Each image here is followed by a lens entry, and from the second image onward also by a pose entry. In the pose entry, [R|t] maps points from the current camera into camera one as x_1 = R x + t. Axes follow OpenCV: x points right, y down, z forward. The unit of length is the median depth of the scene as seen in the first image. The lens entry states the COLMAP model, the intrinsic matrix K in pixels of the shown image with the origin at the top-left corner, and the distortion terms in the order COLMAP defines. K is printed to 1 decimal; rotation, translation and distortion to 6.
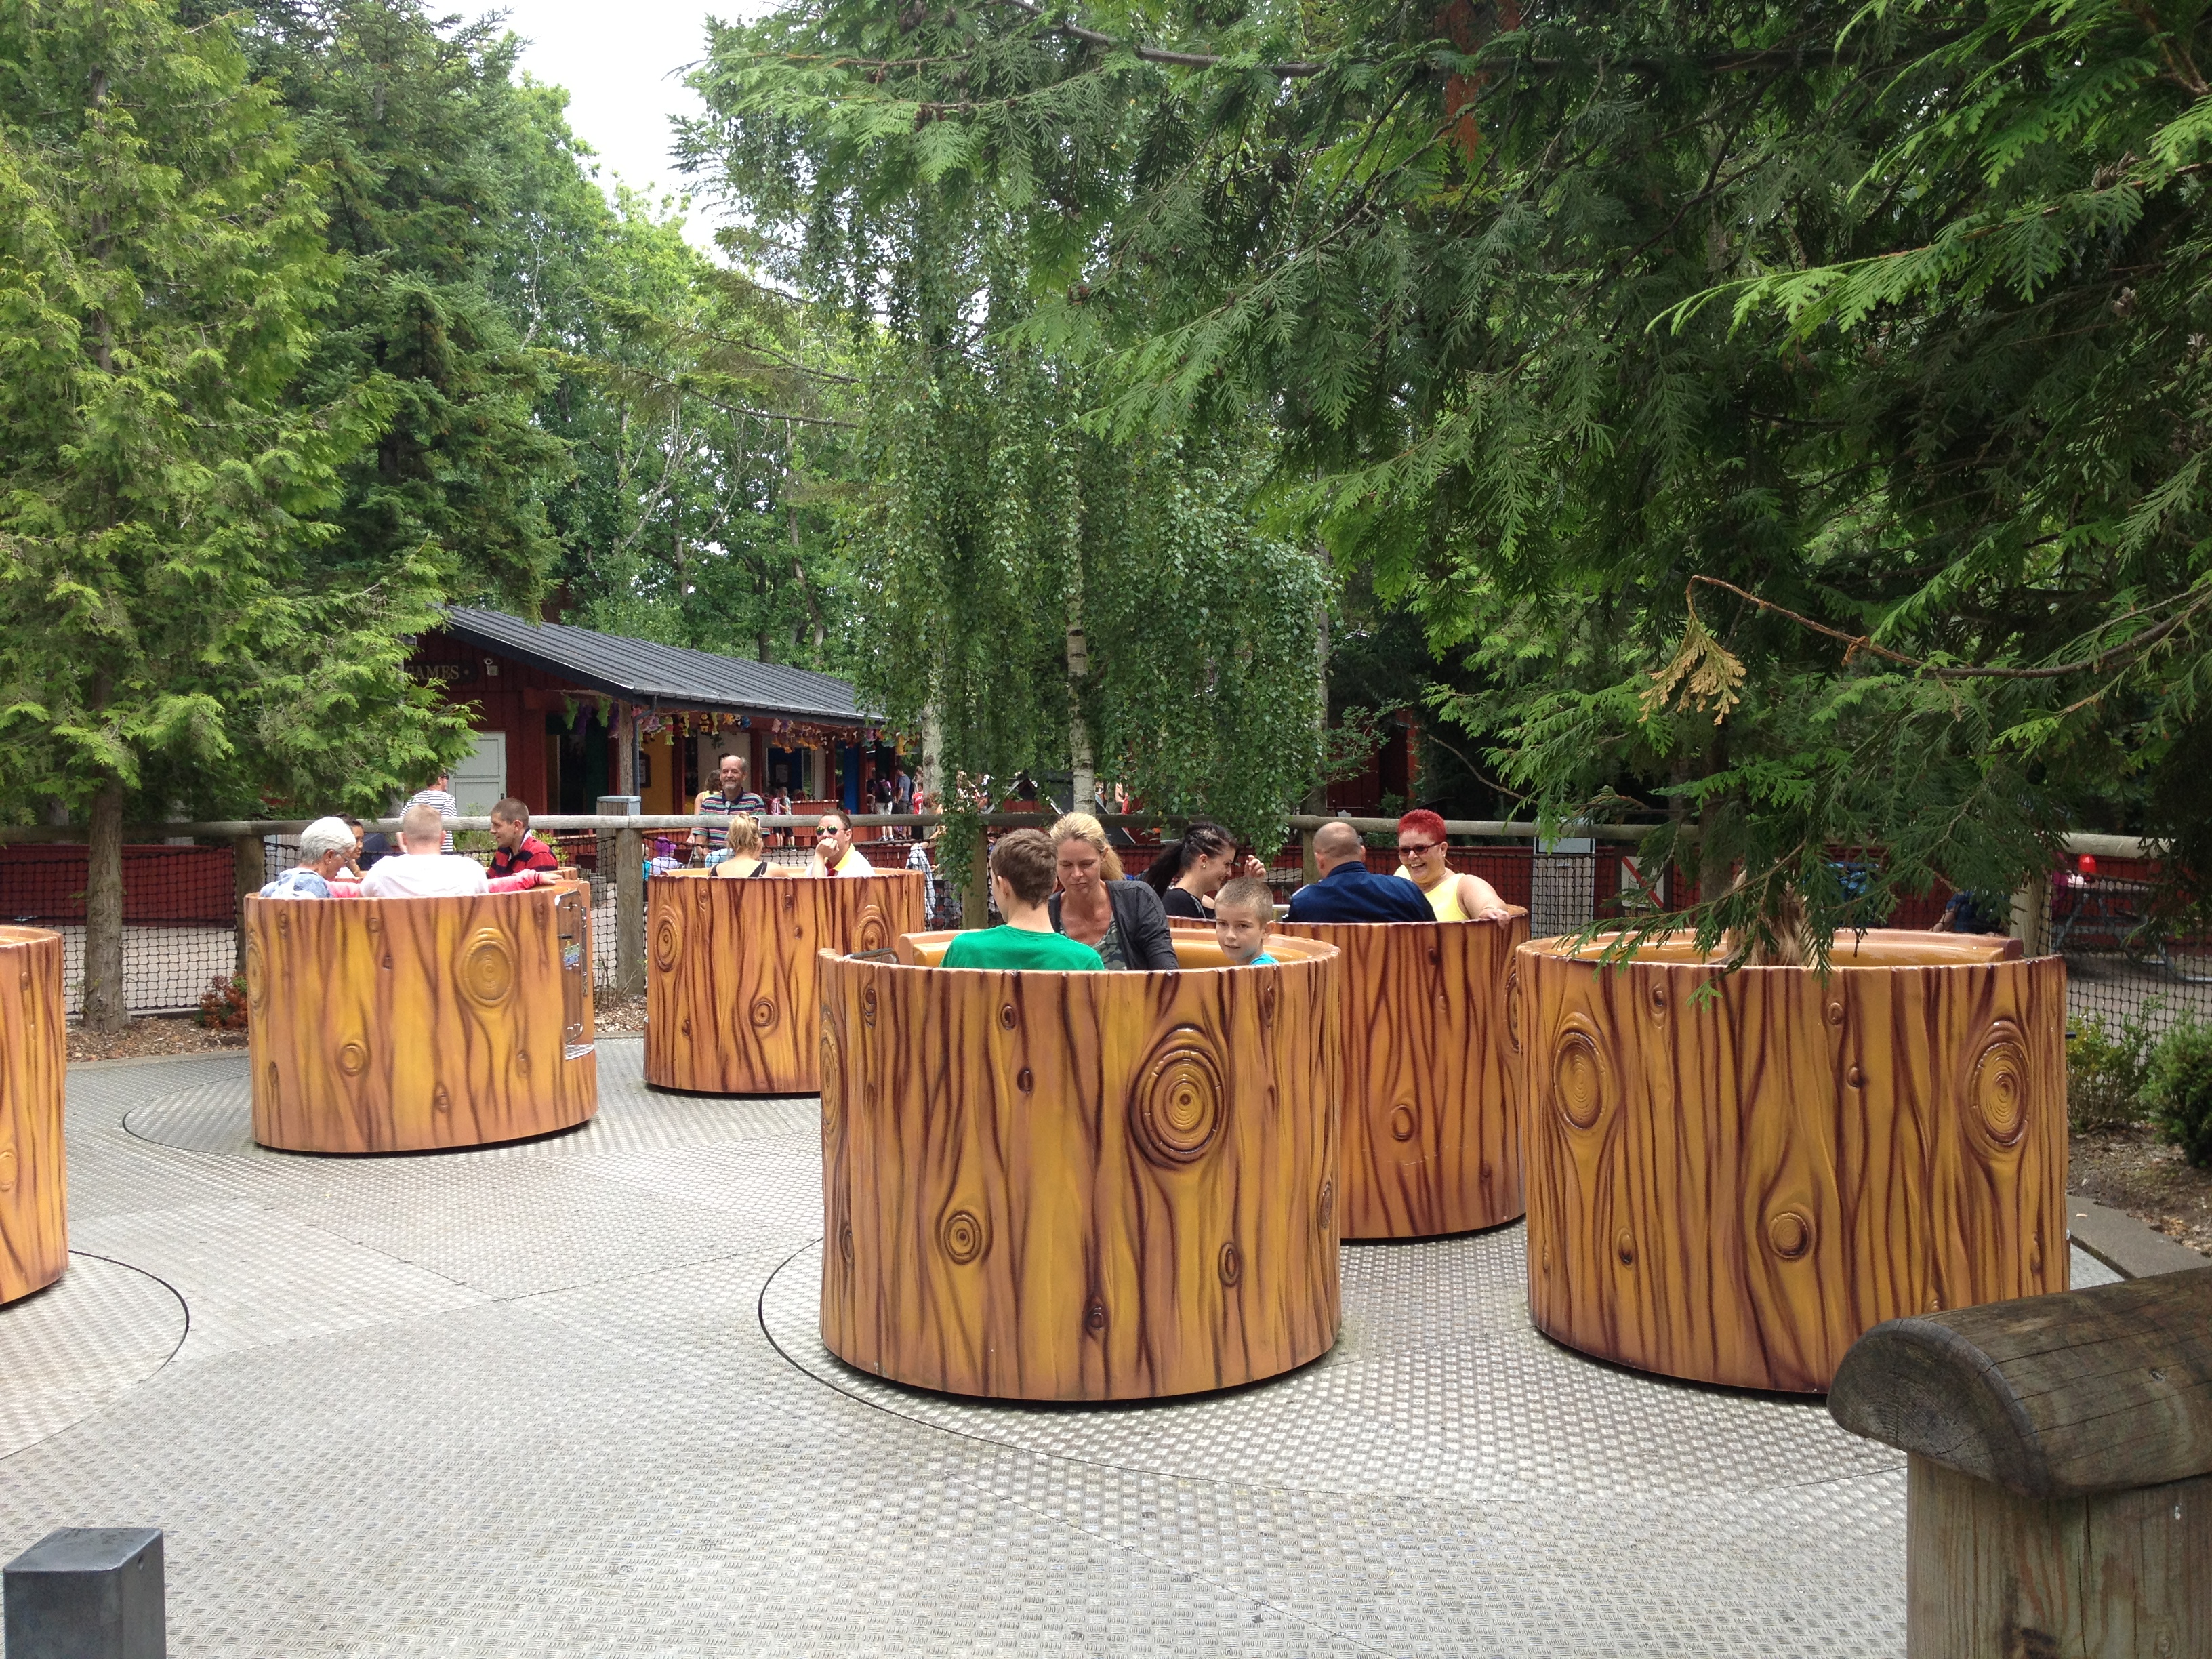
lens RADIAL K [[2001.0, 0, 1113.4], [0, 2001.0, 776.8], [0, 0, 1]] dist [0.030402, -0.065032]
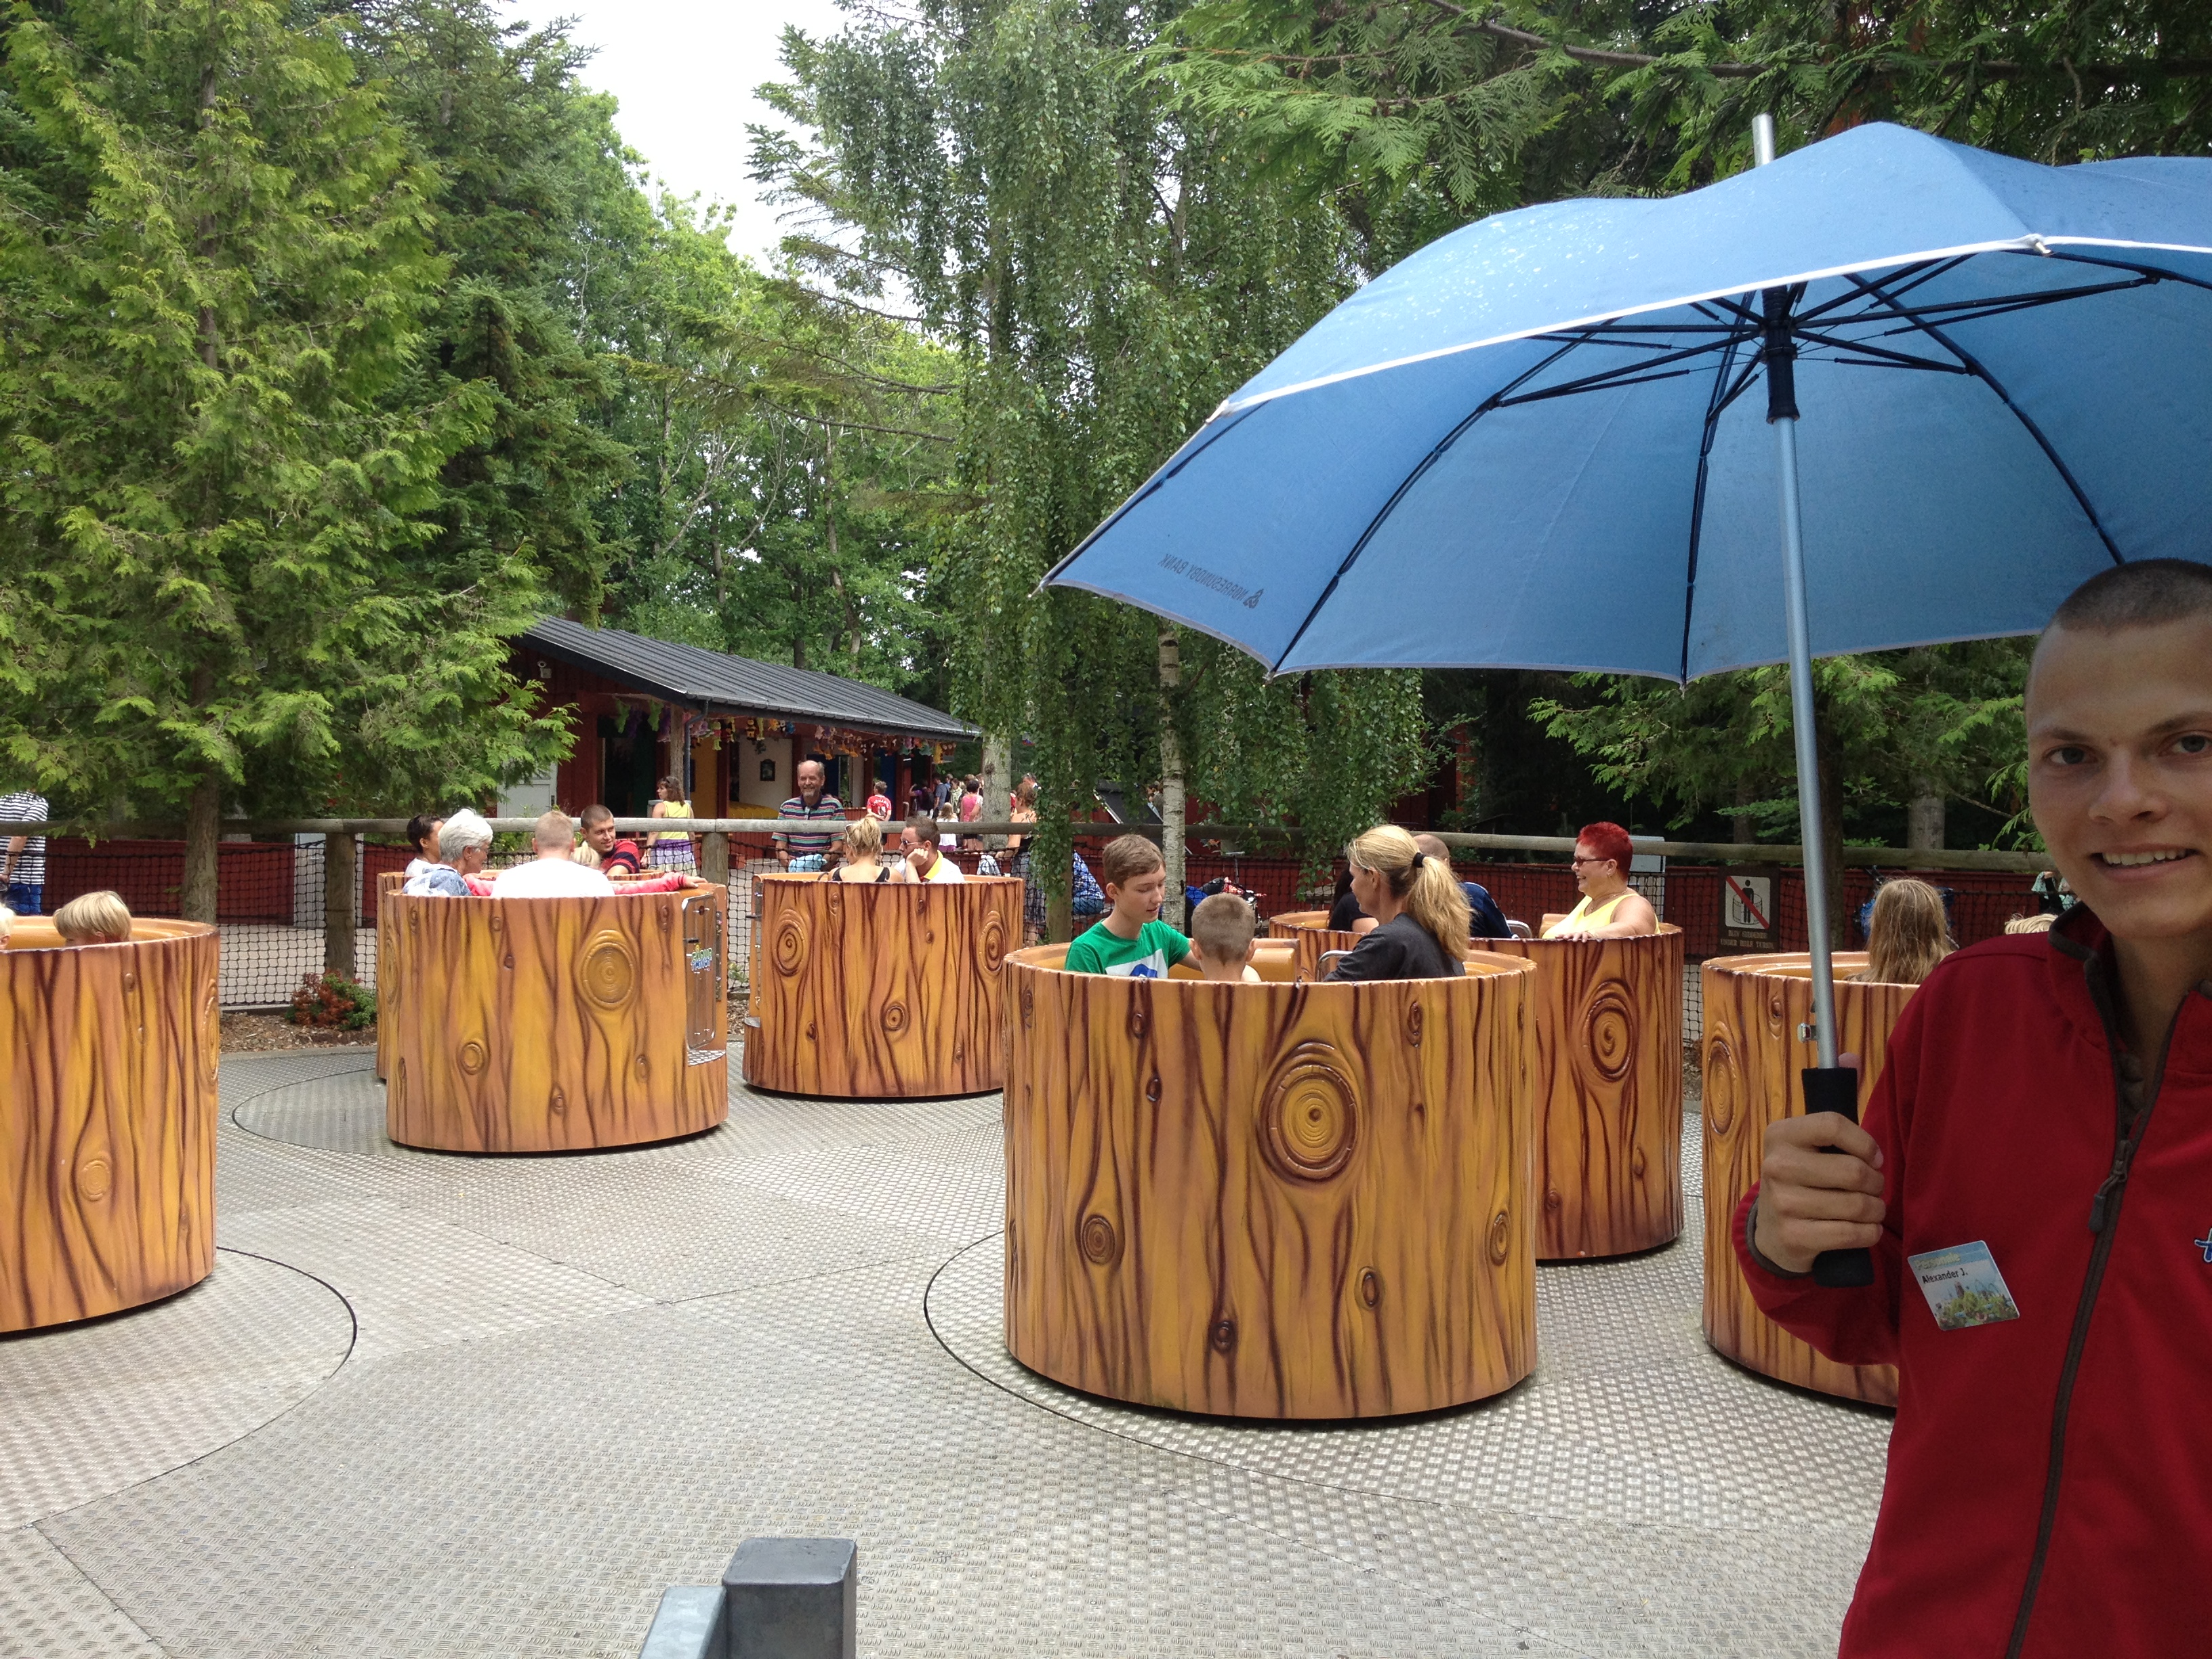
lens RADIAL K [[2001.0, 0, 1015.2], [0, 2001.0, 757.4], [0, 0, 1]] dist [0.030402, -0.065032]
pose [[0.999756, 0.015707, -0.015530, -0.111382], [-0.015966, 0.999733, -0.016688, 0.003785], [0.015264, 0.016932, 0.999740, 0.006137]]
